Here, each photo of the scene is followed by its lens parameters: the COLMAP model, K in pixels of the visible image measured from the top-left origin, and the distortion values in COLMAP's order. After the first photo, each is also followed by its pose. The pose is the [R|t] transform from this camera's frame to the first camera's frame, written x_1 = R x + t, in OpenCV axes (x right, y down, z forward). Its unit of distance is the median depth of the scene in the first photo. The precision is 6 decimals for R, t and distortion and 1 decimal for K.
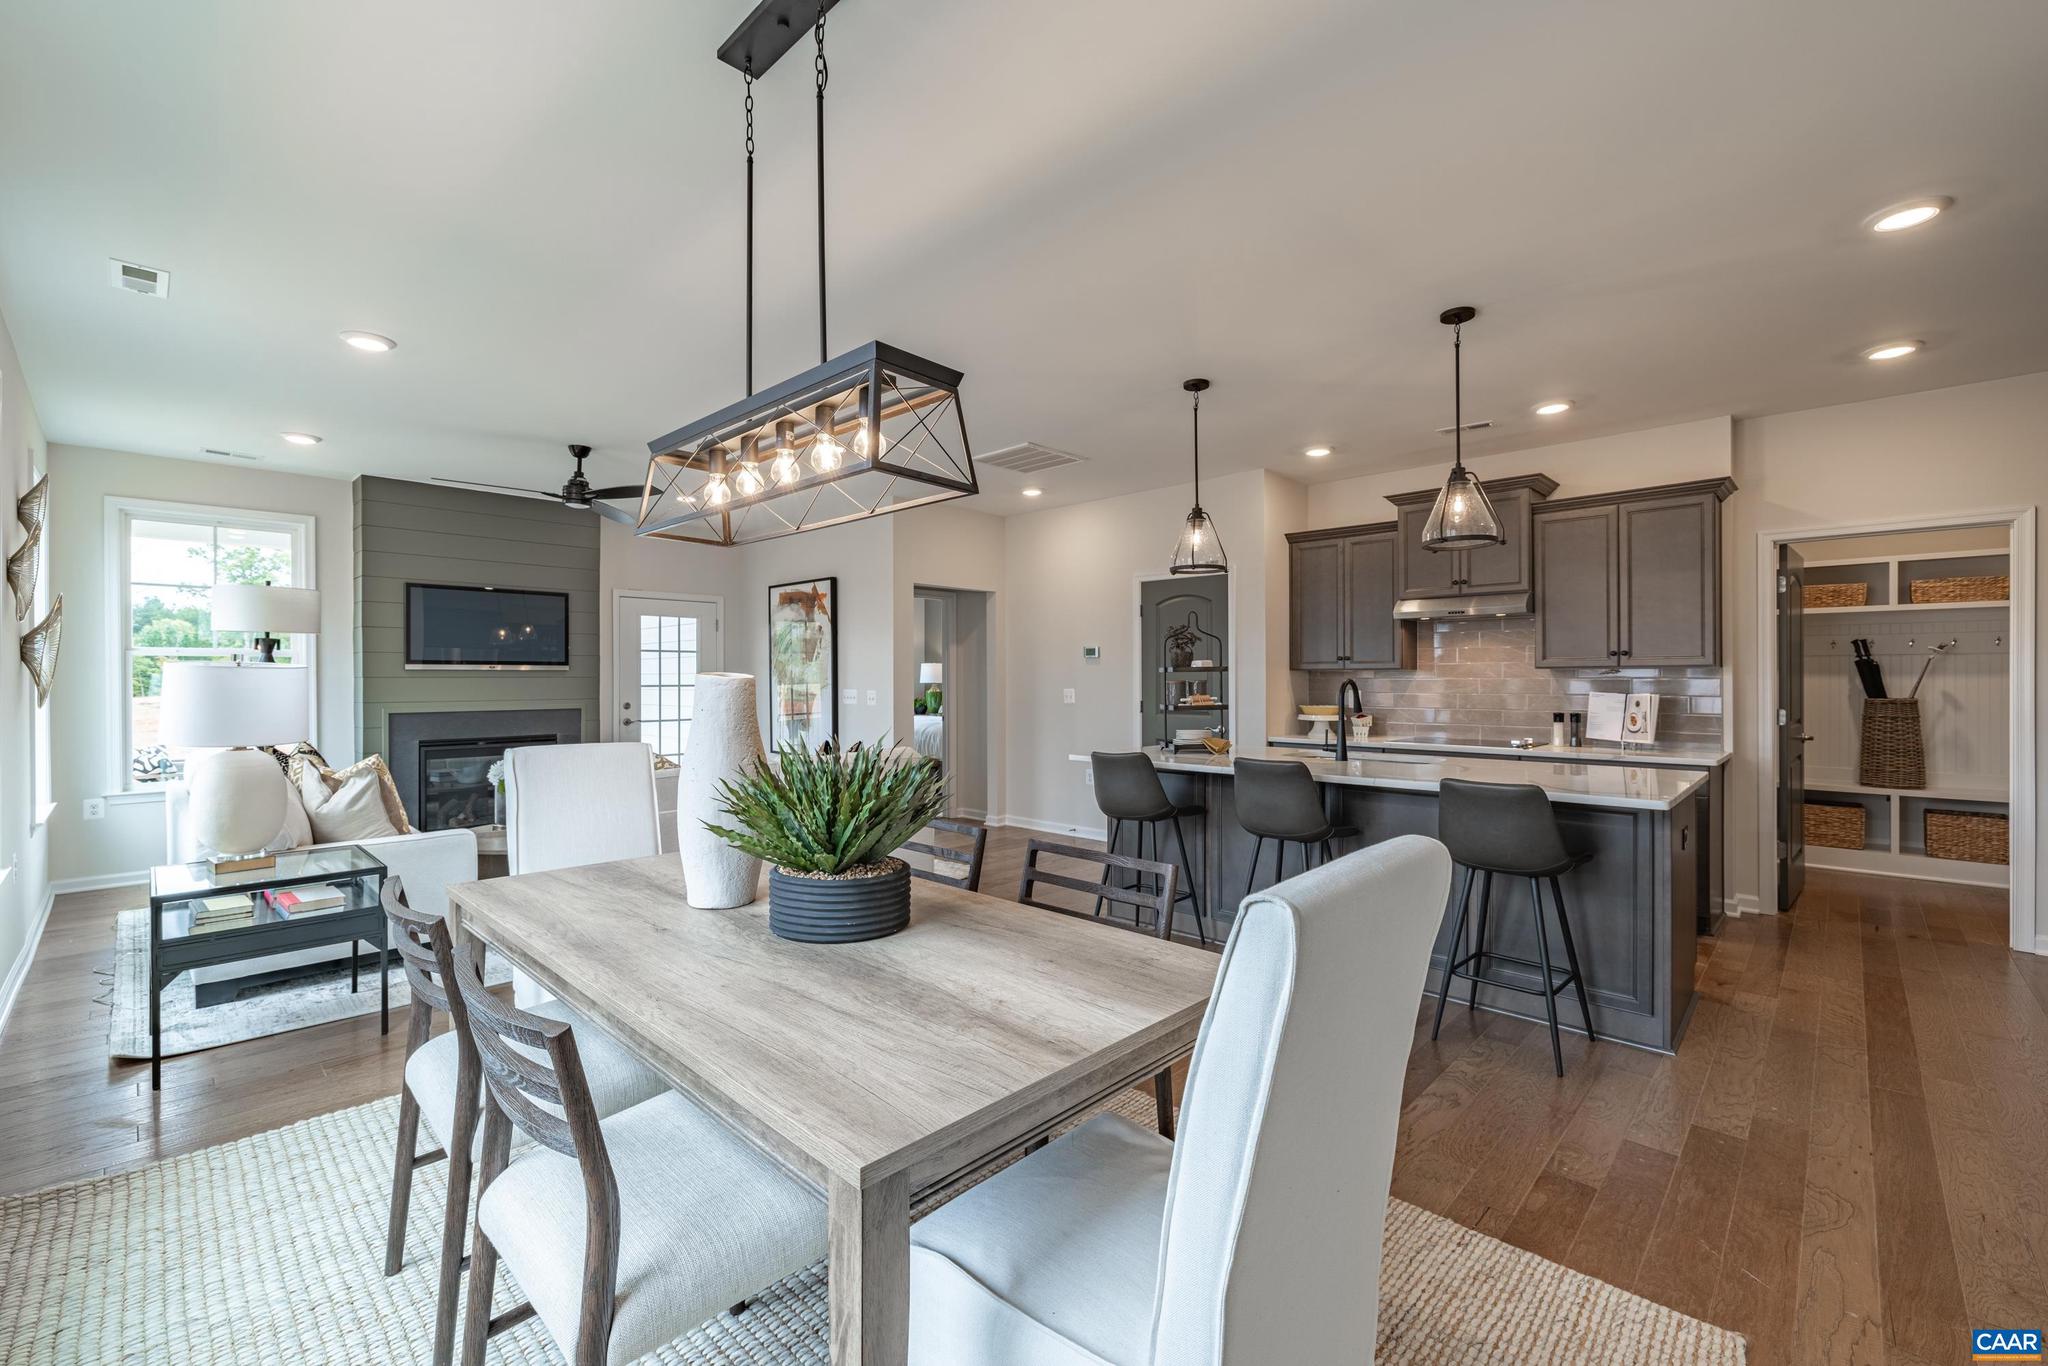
lens RADIAL K [[872.9, 0, 1024.0], [0, 872.9, 683.0], [0, 0, 1]] dist [0.000468, 0.000023]
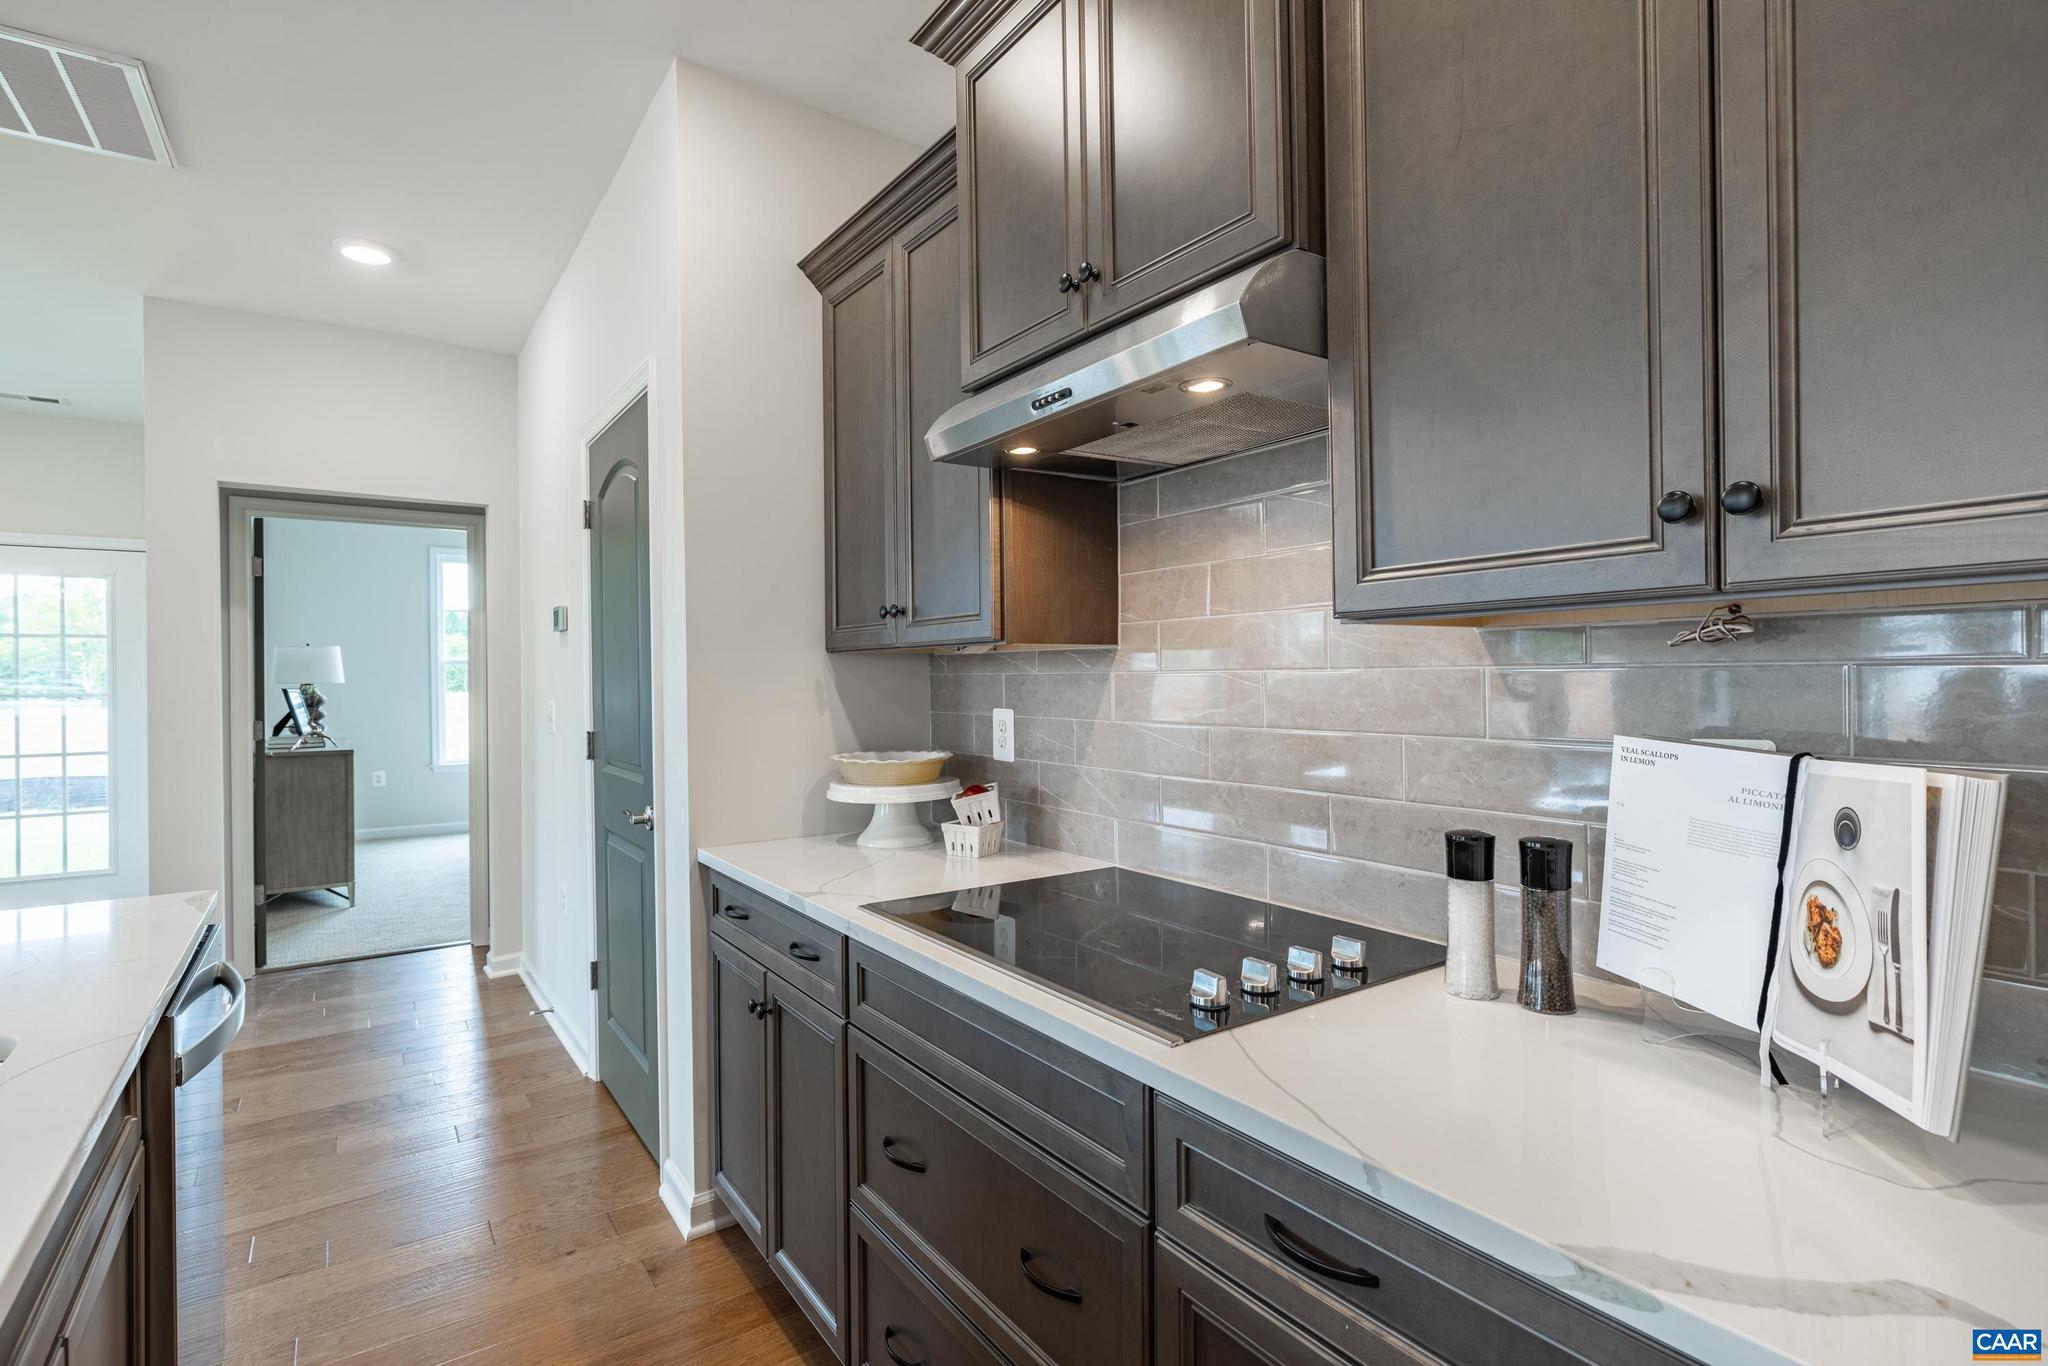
lens RADIAL K [[1013.3, 0, 1024.0], [0, 1013.3, 683.0], [0, 0, 1]] dist [-0.000824, -0.000189]
pose [[0.979769, -0.013344, -0.199688, 0.563060], [0.014386, 0.999889, 0.003767, -0.003829], [0.199616, -0.006563, 0.979852, 0.752712]]
